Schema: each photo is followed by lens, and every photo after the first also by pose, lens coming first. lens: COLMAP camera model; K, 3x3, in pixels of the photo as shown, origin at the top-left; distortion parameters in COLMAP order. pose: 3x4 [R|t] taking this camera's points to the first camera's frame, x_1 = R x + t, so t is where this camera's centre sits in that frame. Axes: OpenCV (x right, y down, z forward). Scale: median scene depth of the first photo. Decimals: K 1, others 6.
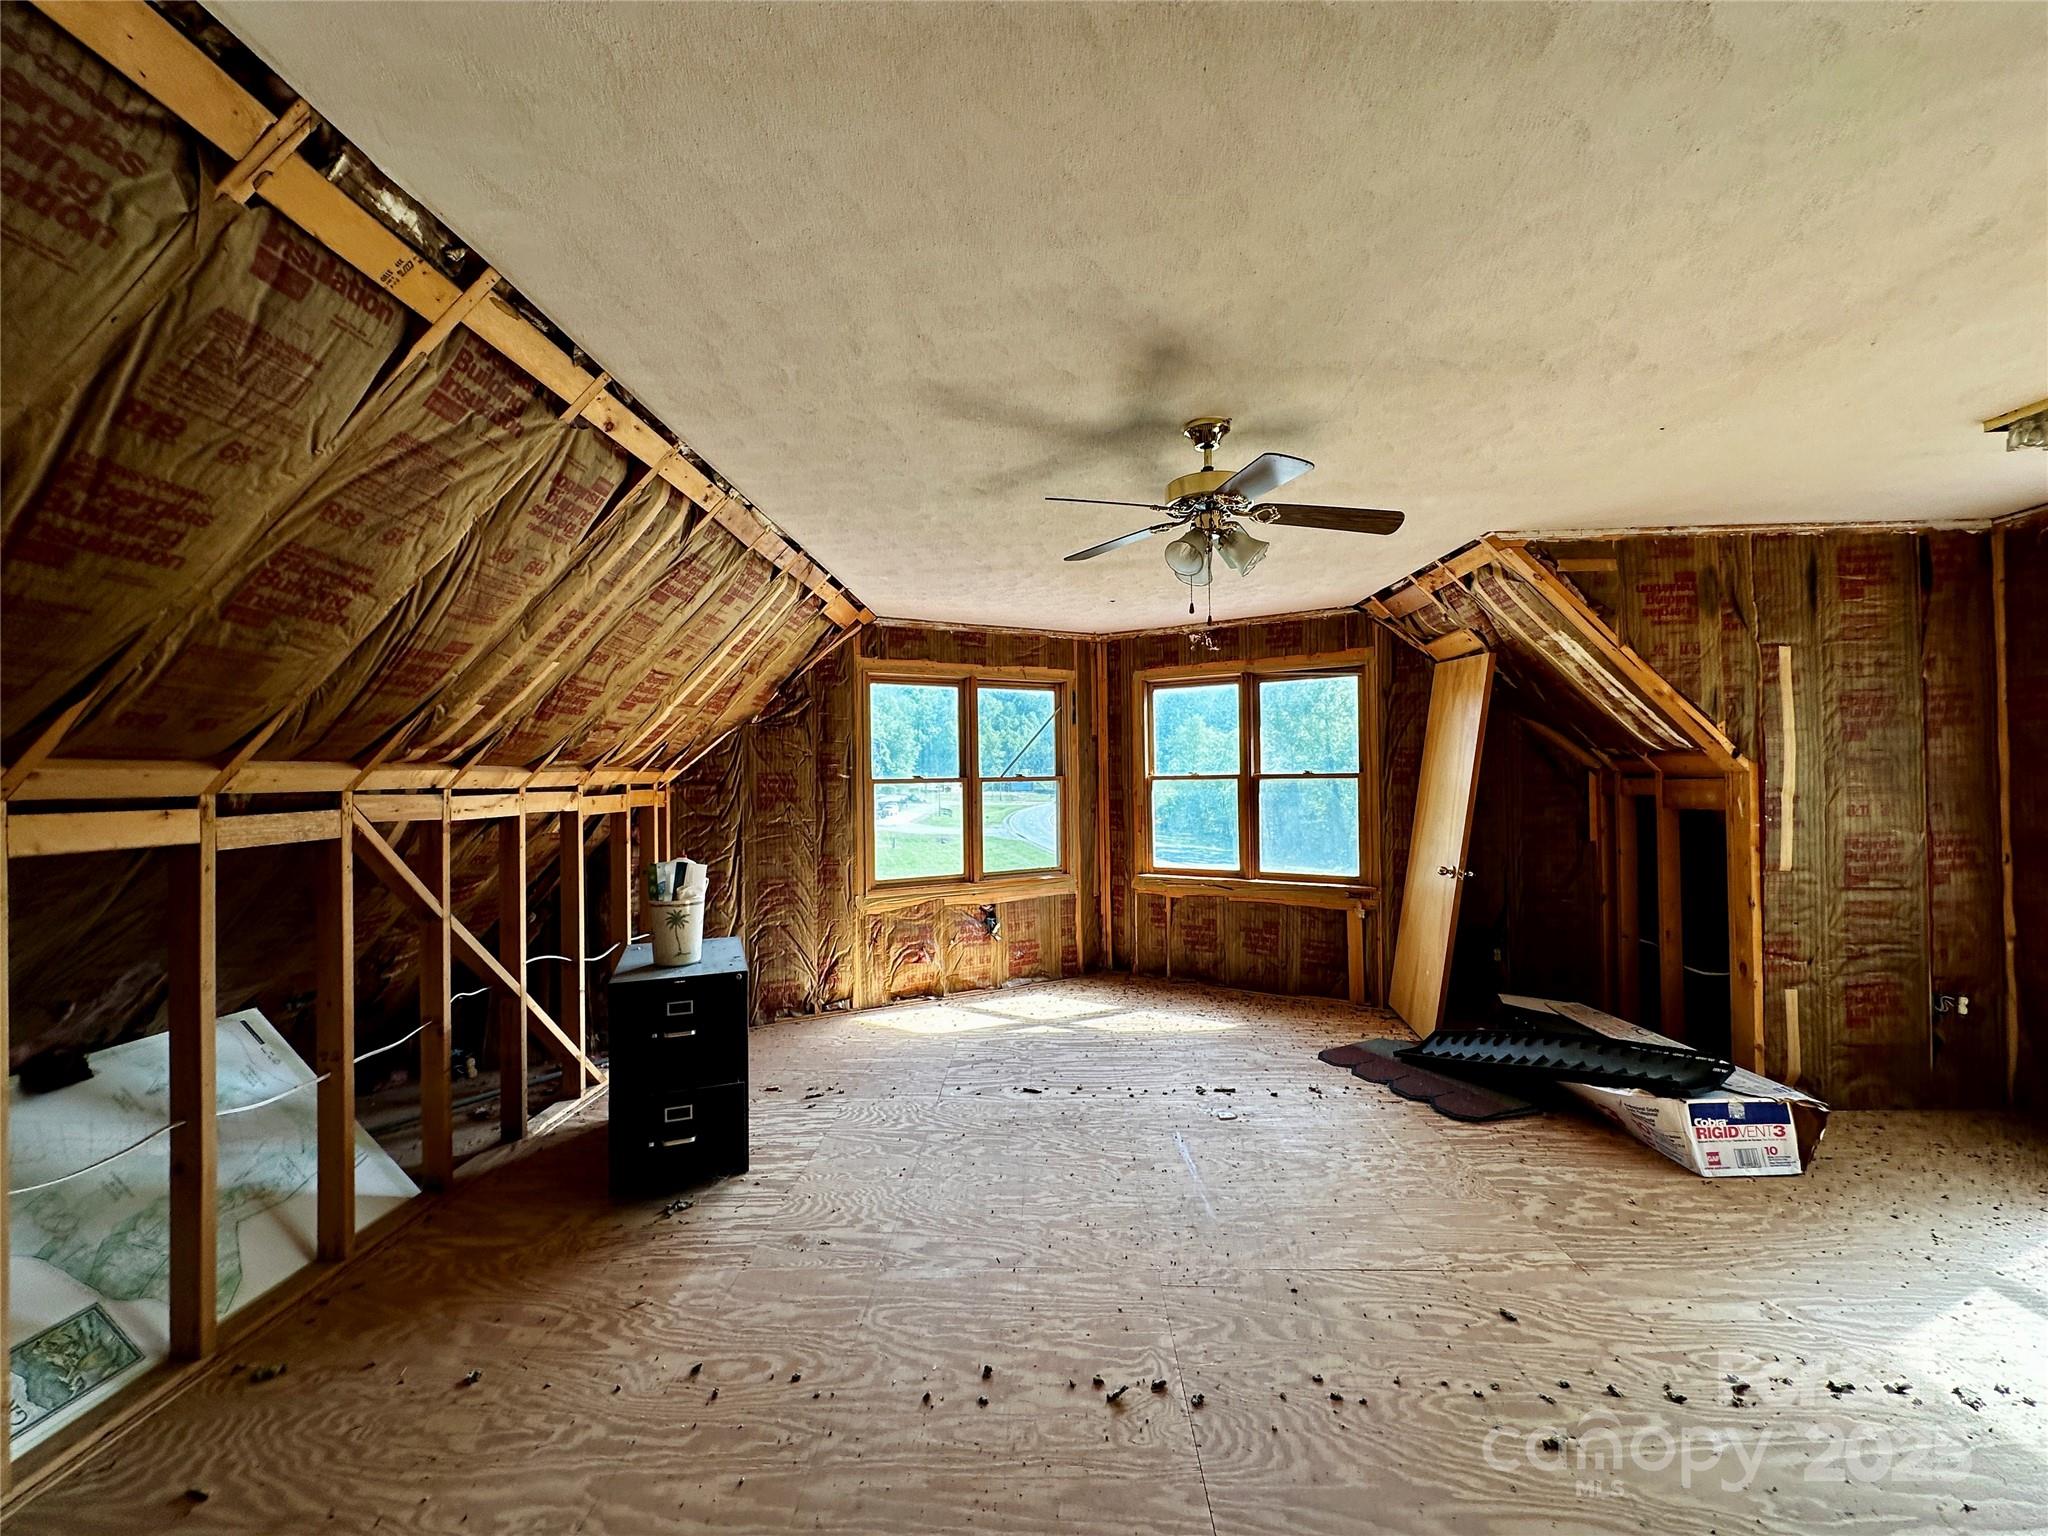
lens RADIAL K [[815.6, 0, 1022.2], [0, 815.6, 770.6], [0, 0, 1]] dist [-0.001048, 0.000040]
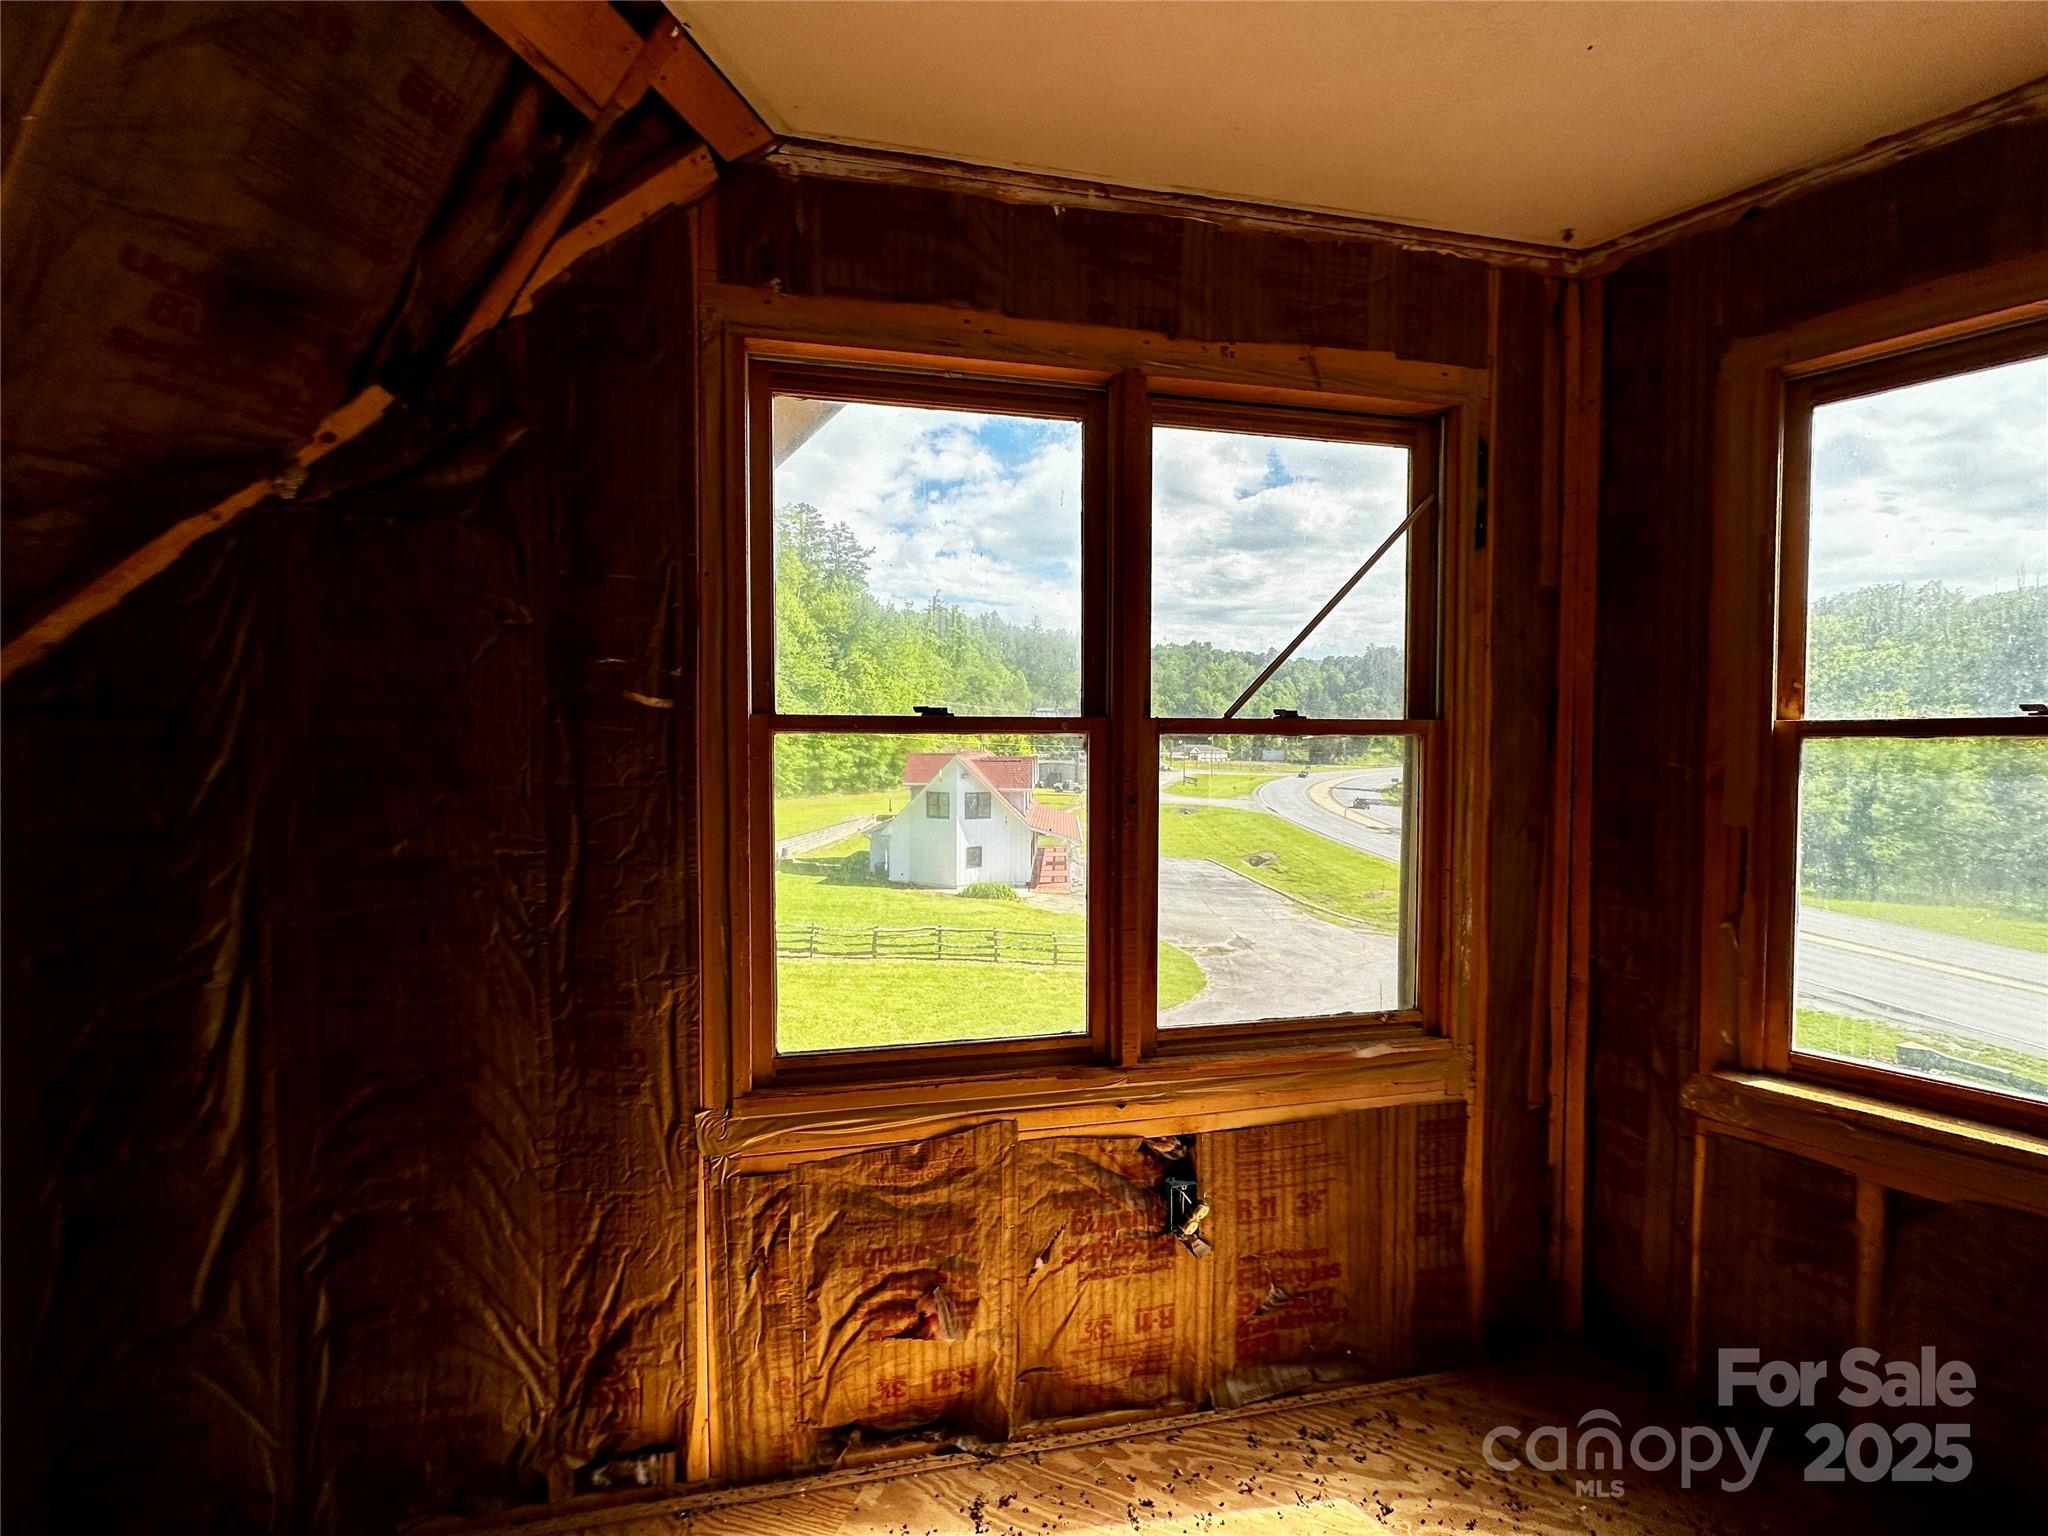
lens RADIAL K [[815.6, 0, 1022.2], [0, 815.6, 770.6], [0, 0, 1]] dist [-0.001048, 0.000040]
pose [[0.955238, 0.025314, -0.294752, -0.008190], [-0.013419, 0.999014, 0.042311, 0.015611], [0.295532, -0.036462, 0.954637, 0.698720]]
